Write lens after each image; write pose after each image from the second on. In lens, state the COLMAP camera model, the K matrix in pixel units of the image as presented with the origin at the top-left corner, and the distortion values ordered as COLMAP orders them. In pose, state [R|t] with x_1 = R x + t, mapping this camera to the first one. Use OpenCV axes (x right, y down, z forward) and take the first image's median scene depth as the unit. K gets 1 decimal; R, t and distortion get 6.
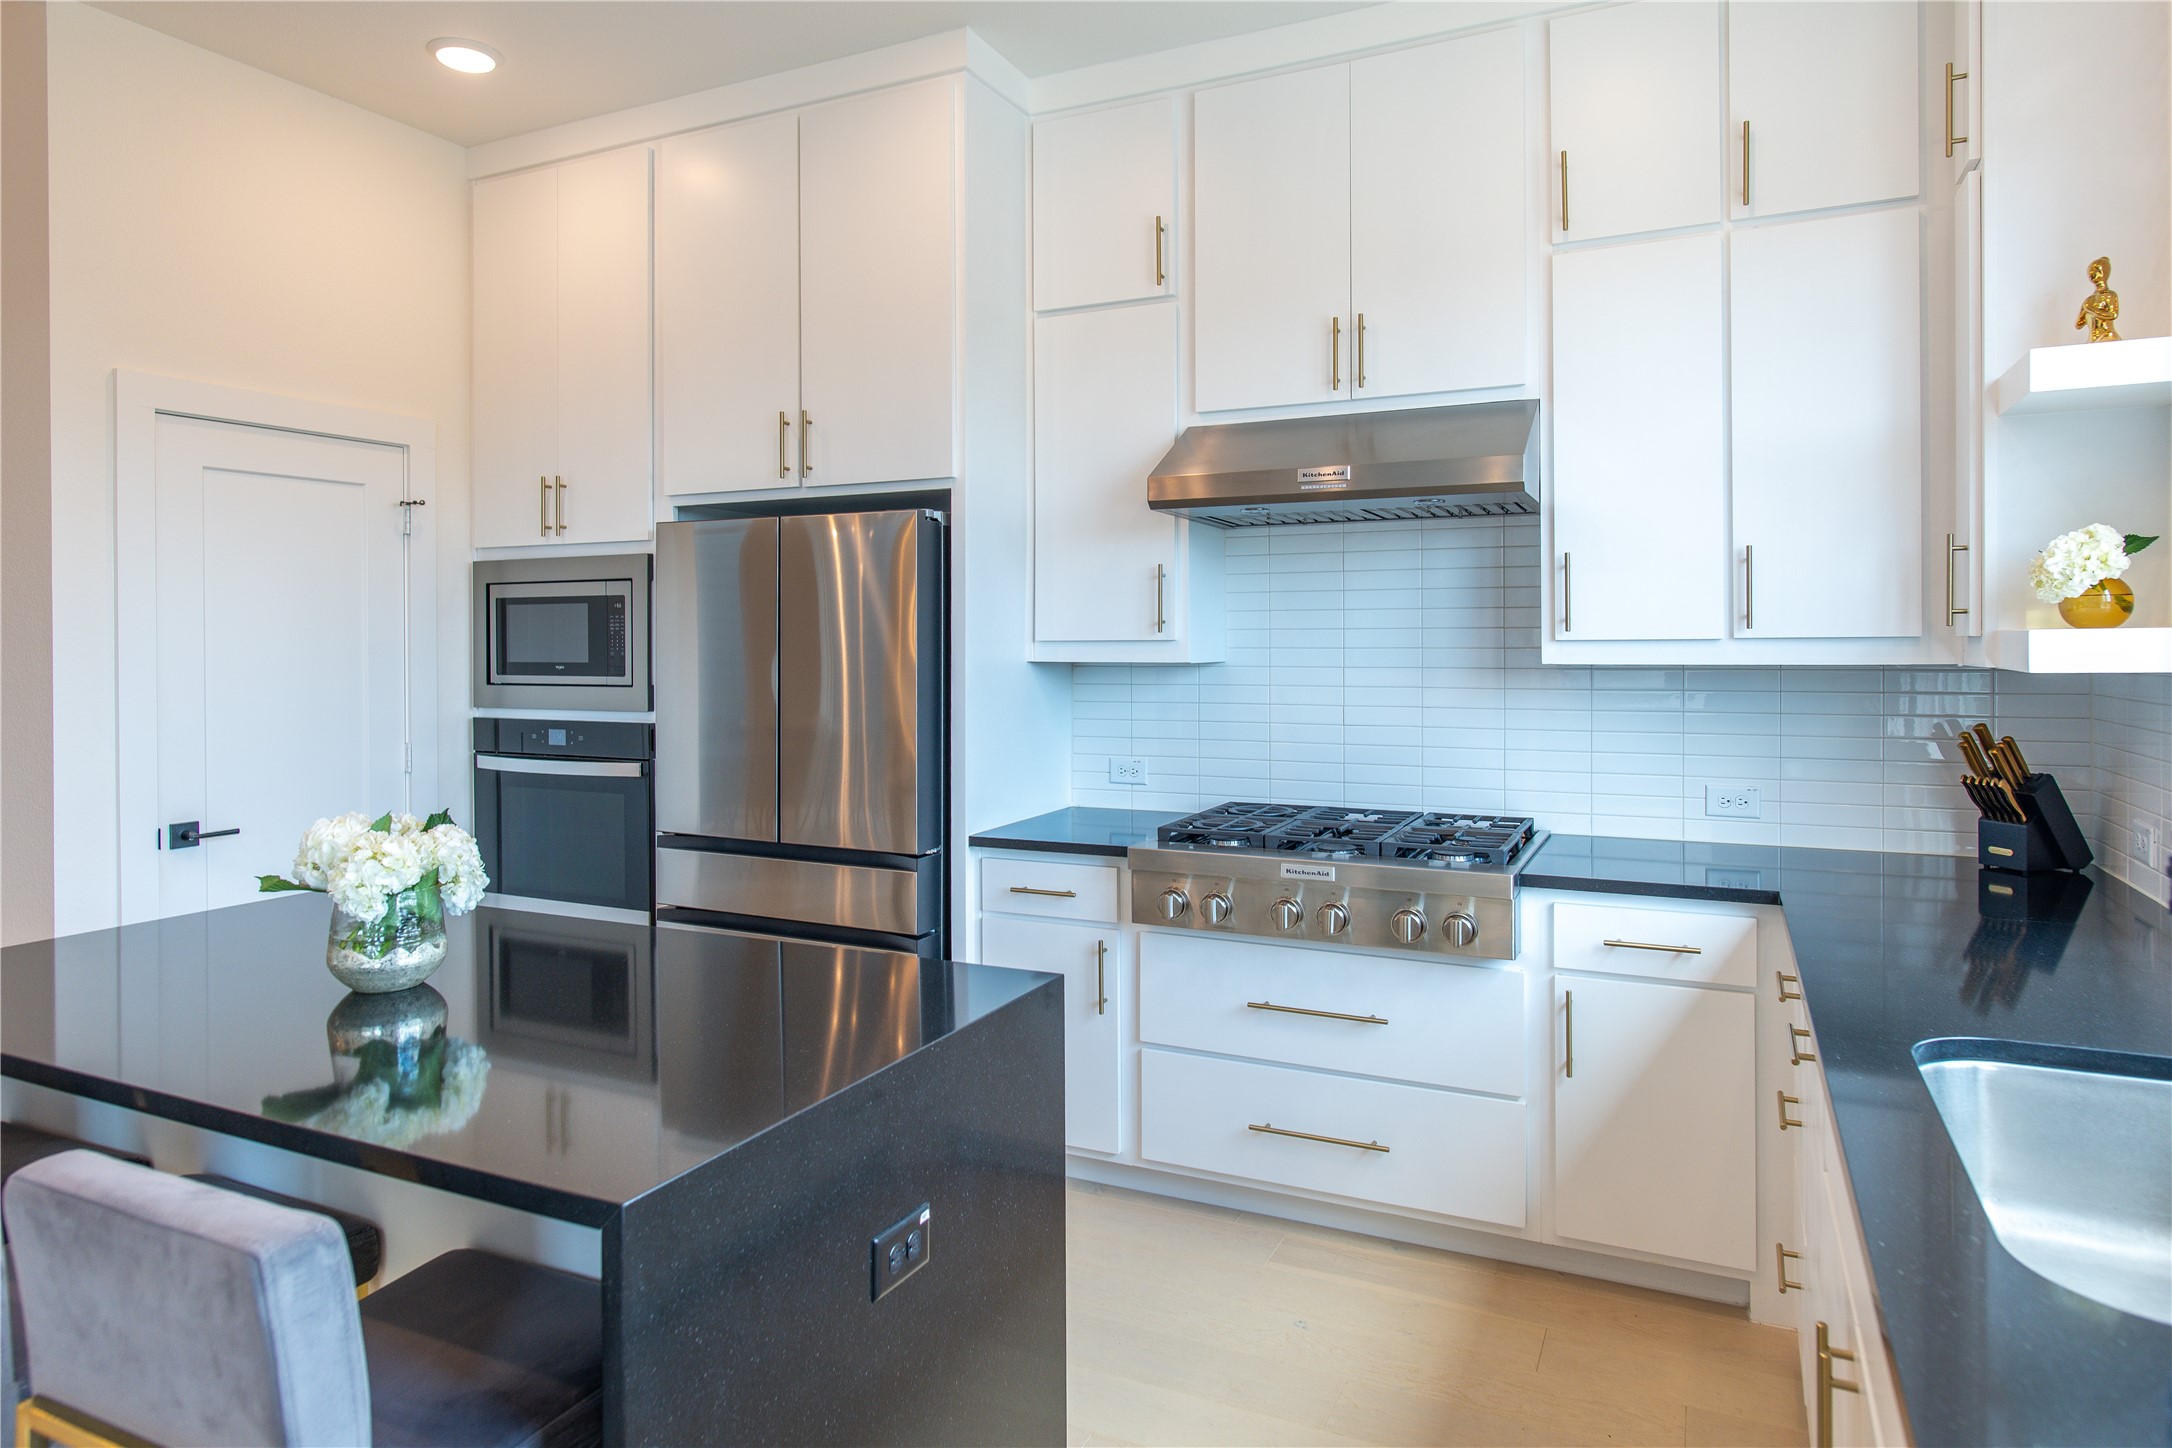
lens RADIAL K [[1269.9, 0, 1118.8], [0, 1269.9, 635.1], [0, 0, 1]] dist [-0.007404, 0.001413]
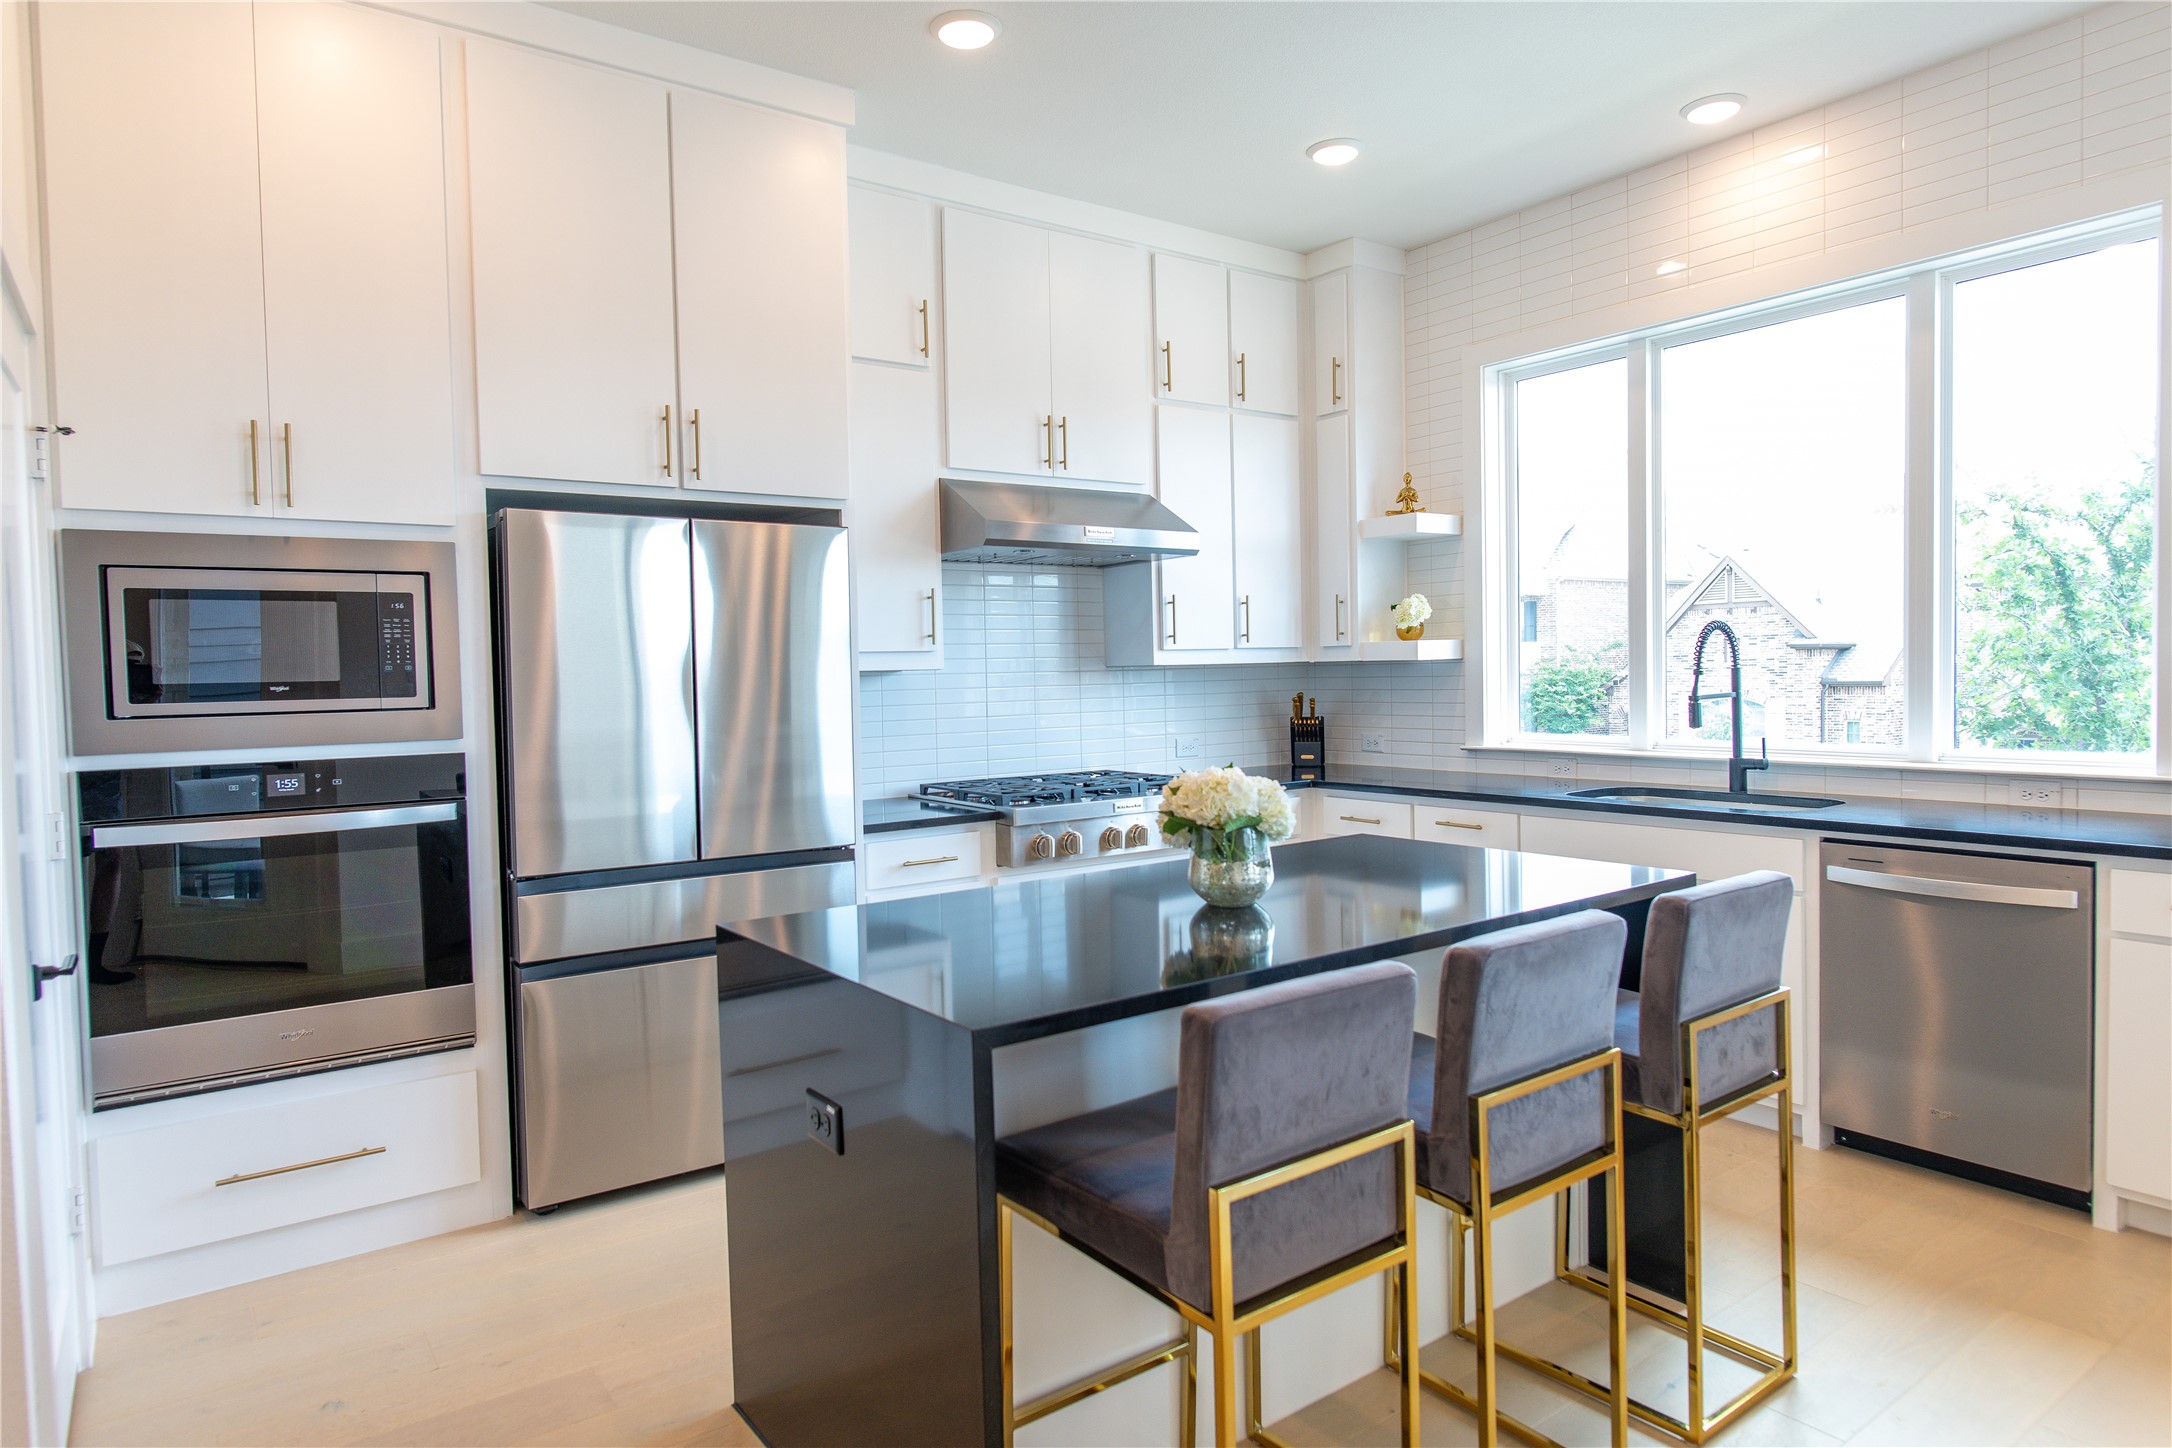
lens RADIAL K [[1269.9, 0, 1083.3], [0, 1269.9, 720.7], [0, 0, 1]] dist [-0.007404, 0.001413]
pose [[0.483917, -0.041419, 0.874133, -0.944955], [0.016160, 0.999132, 0.038396, 0.025898], [-0.874965, -0.004454, 0.484166, 0.273825]]
